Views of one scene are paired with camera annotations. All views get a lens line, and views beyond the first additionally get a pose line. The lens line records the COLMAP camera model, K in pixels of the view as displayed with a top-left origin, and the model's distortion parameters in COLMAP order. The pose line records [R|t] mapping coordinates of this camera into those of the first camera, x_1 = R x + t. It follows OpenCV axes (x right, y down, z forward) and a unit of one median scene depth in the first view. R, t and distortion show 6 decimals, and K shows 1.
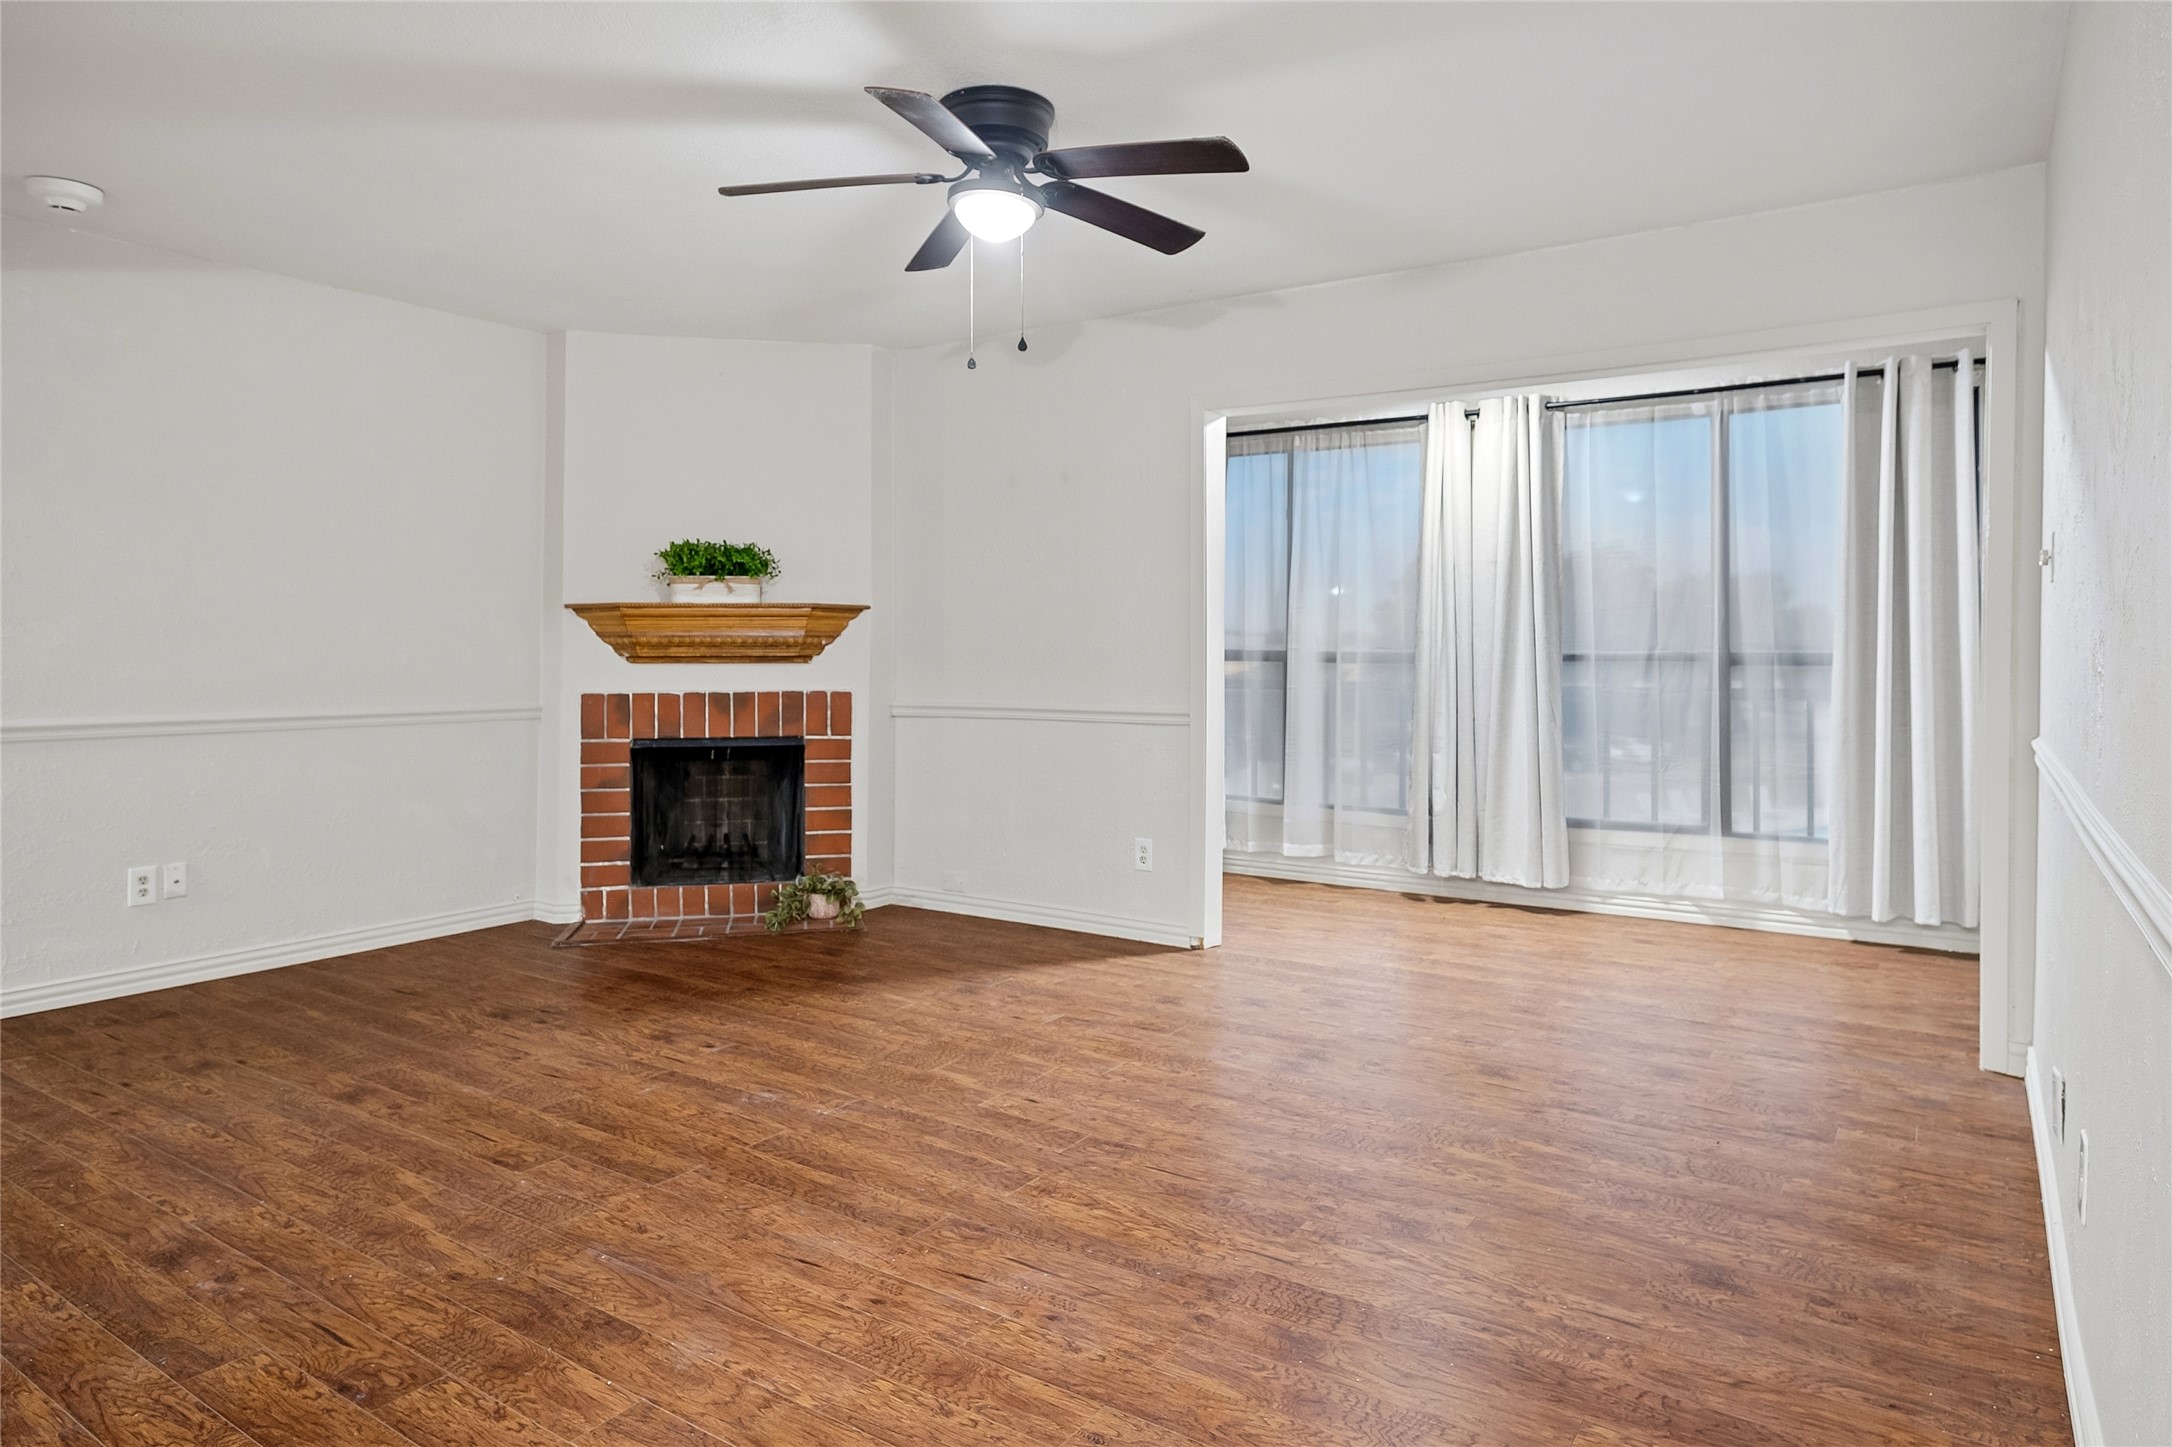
lens RADIAL K [[1302.0, 0, 1079.9], [0, 1302.0, 640.3], [0, 0, 1]] dist [-0.003053, 0.000144]
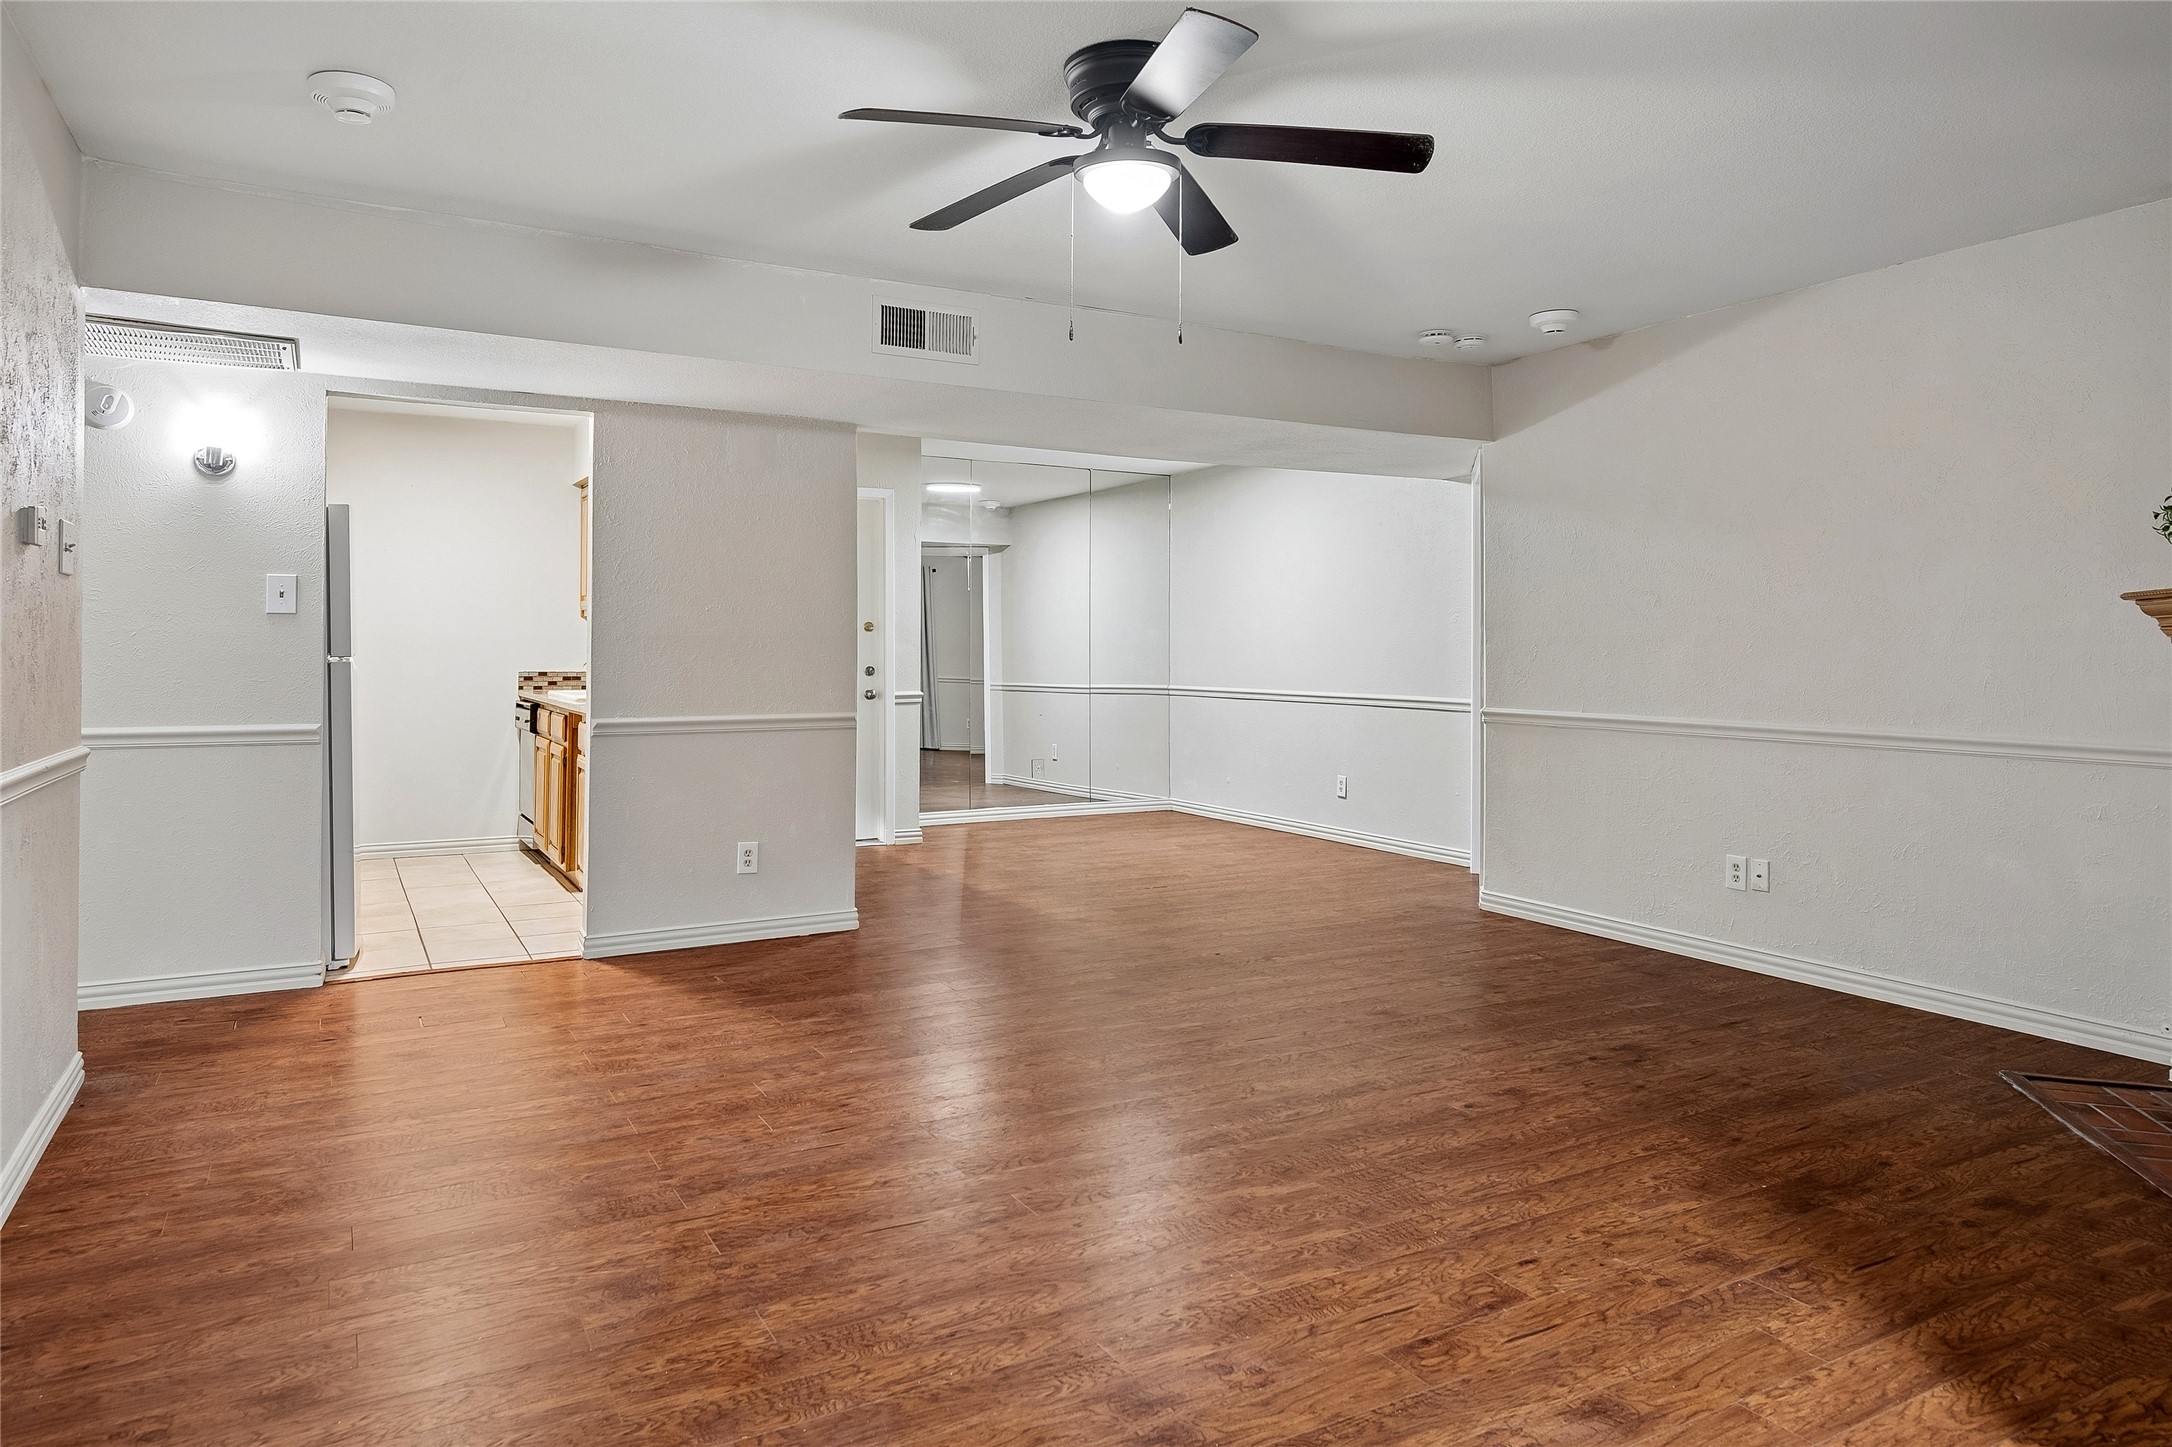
lens RADIAL K [[1349.1, 0, 1089.7], [0, 1349.1, 639.6], [0, 0, 1]] dist [-0.000992, 0.000650]
pose [[-0.445669, -0.012447, -0.895111, 0.800493], [-0.000057, 0.999904, -0.013876, 0.005585], [0.895198, -0.006133, -0.445627, 1.423526]]
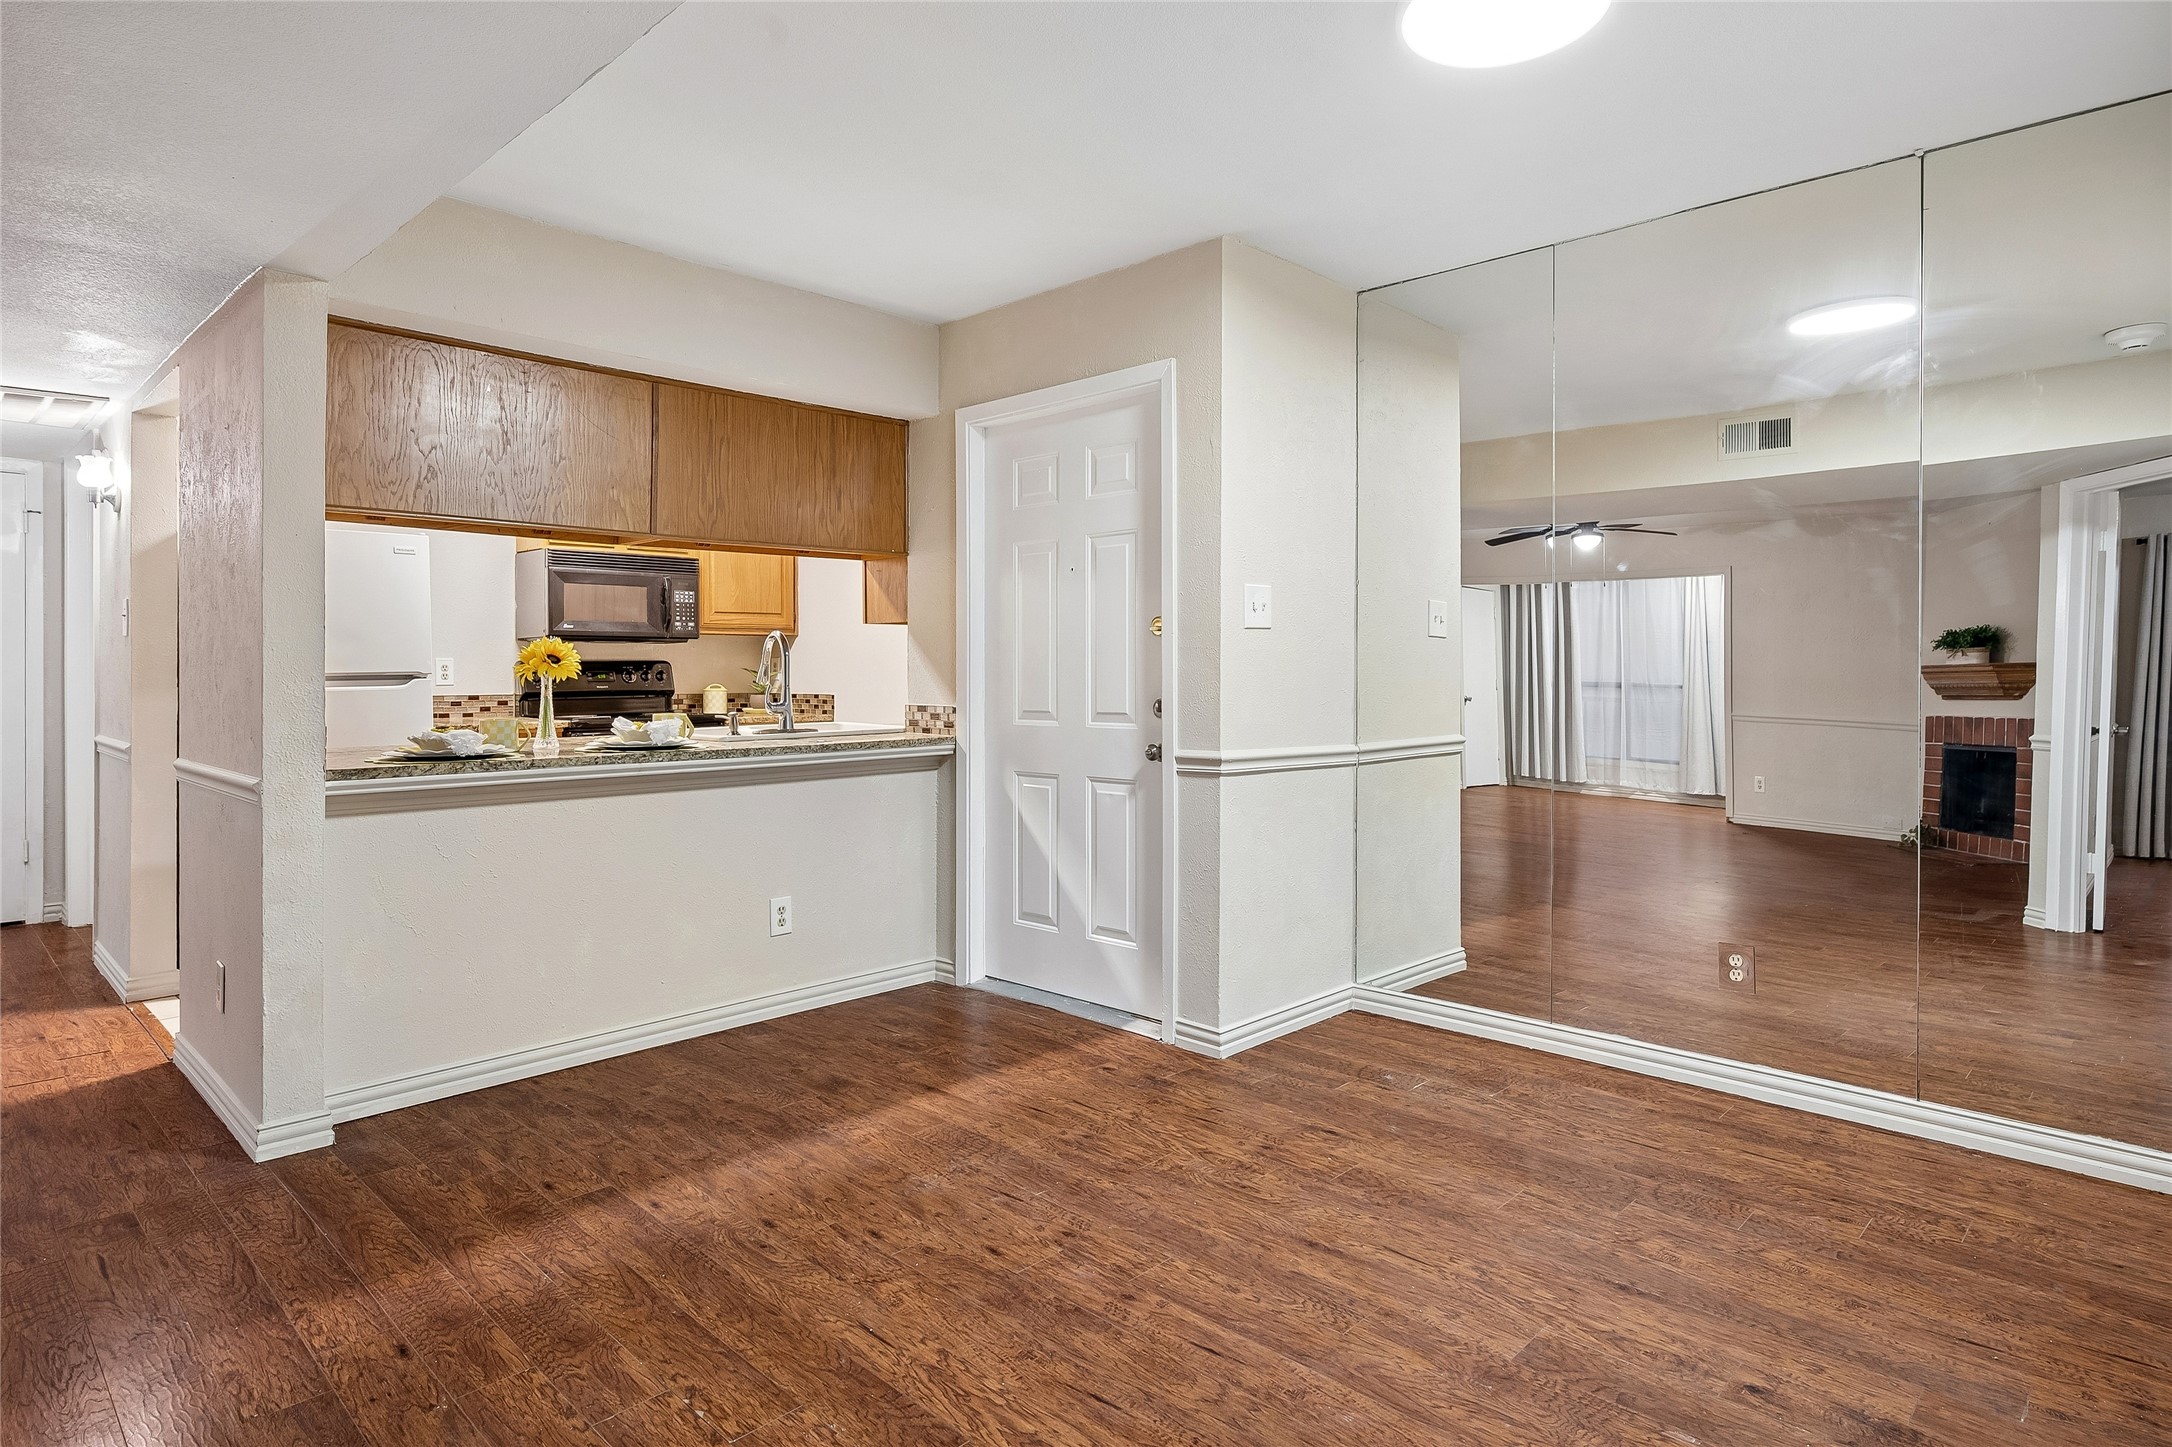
lens RADIAL K [[1194.7, 0, 1075.5], [0, 1194.7, 676.0], [0, 0, 1]] dist [0.001224, -0.001794]
pose [[-0.984069, -0.004469, 0.177733, -1.474269], [-0.004527, 0.999990, 0.000079, -0.003064], [-0.177732, -0.000726, -0.984079, 1.112460]]
